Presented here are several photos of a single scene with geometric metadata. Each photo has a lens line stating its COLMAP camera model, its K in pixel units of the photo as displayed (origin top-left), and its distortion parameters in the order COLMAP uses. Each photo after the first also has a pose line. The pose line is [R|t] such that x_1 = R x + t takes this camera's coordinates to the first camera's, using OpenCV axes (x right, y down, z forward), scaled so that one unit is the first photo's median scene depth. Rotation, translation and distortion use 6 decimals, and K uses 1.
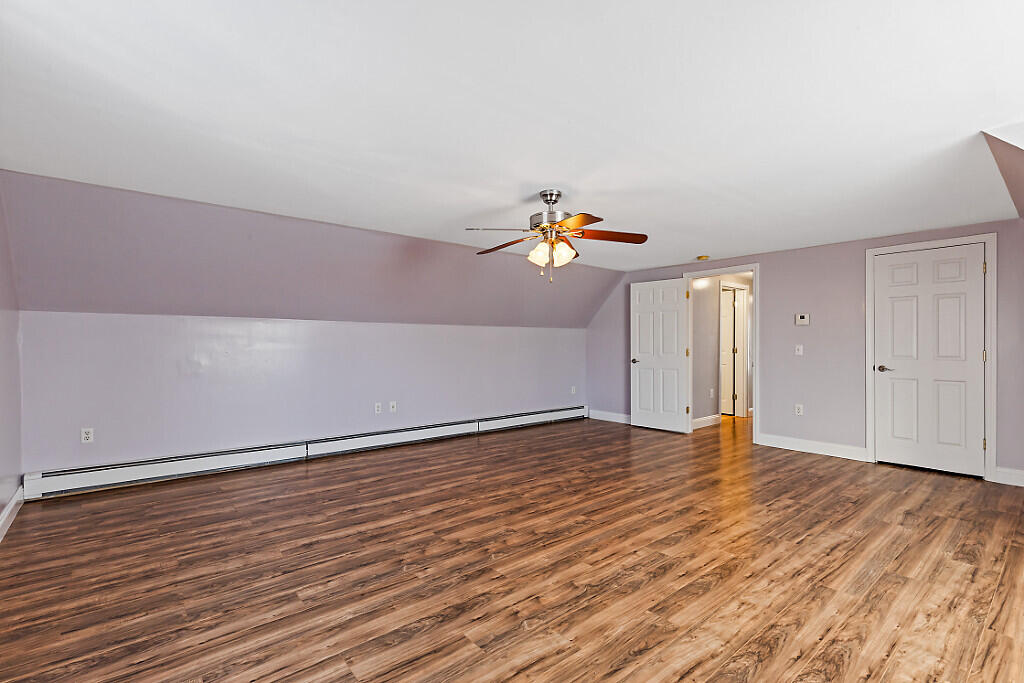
lens RADIAL K [[471.7, 0, 508.8], [0, 471.7, 345.3], [0, 0, 1]] dist [0.003853, -0.000265]
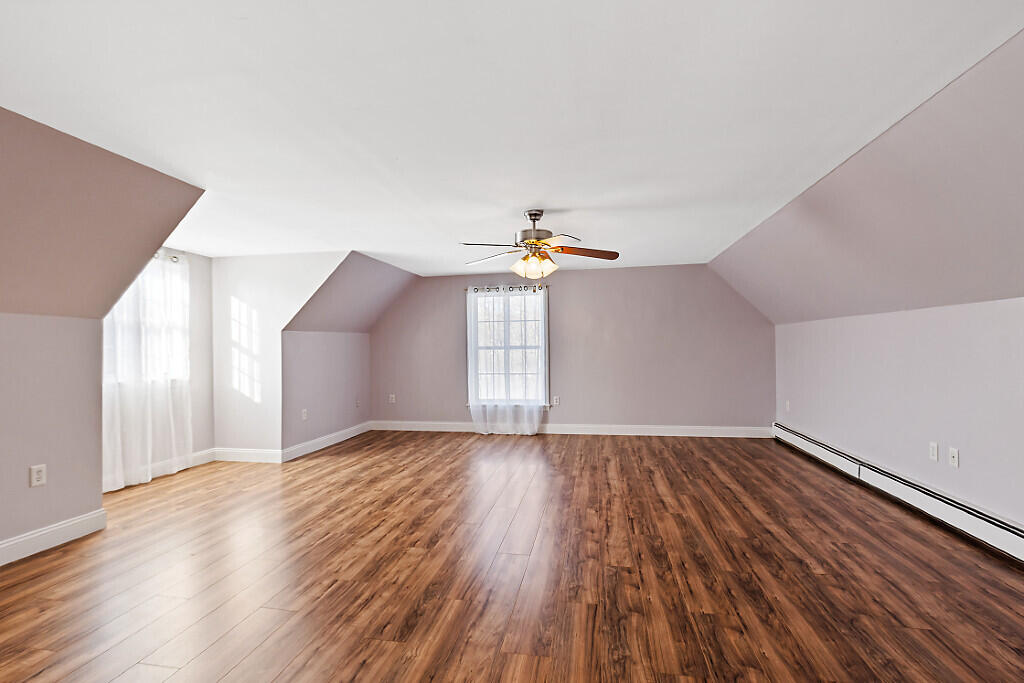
lens RADIAL K [[464.8, 0, 503.2], [0, 464.8, 343.2], [0, 0, 1]] dist [0.001488, -0.000160]
pose [[-0.778548, 0.001613, -0.627583, 0.773317], [0.008319, 0.999935, -0.007750, -0.006615], [0.627530, -0.011255, -0.778511, 1.668081]]
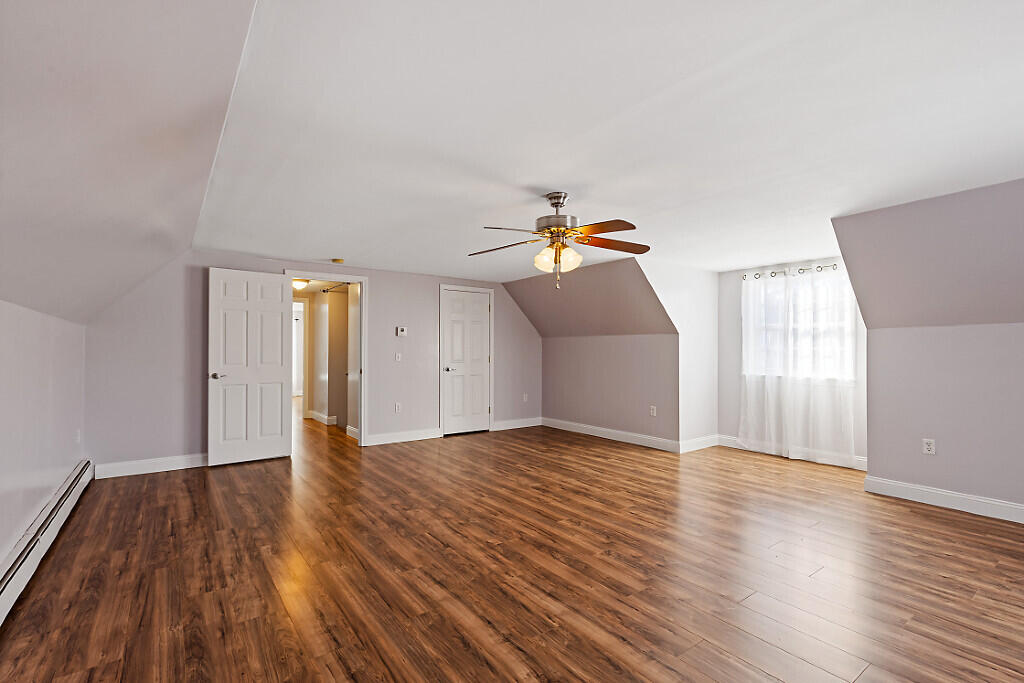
lens RADIAL K [[463.4, 0, 509.9], [0, 463.4, 342.5], [0, 0, 1]] dist [0.002546, -0.000005]
pose [[0.058521, 0.019571, 0.998094, -0.787171], [0.001816, 0.999804, -0.019711, -0.005585], [-0.998285, 0.002966, 0.058474, 0.960162]]
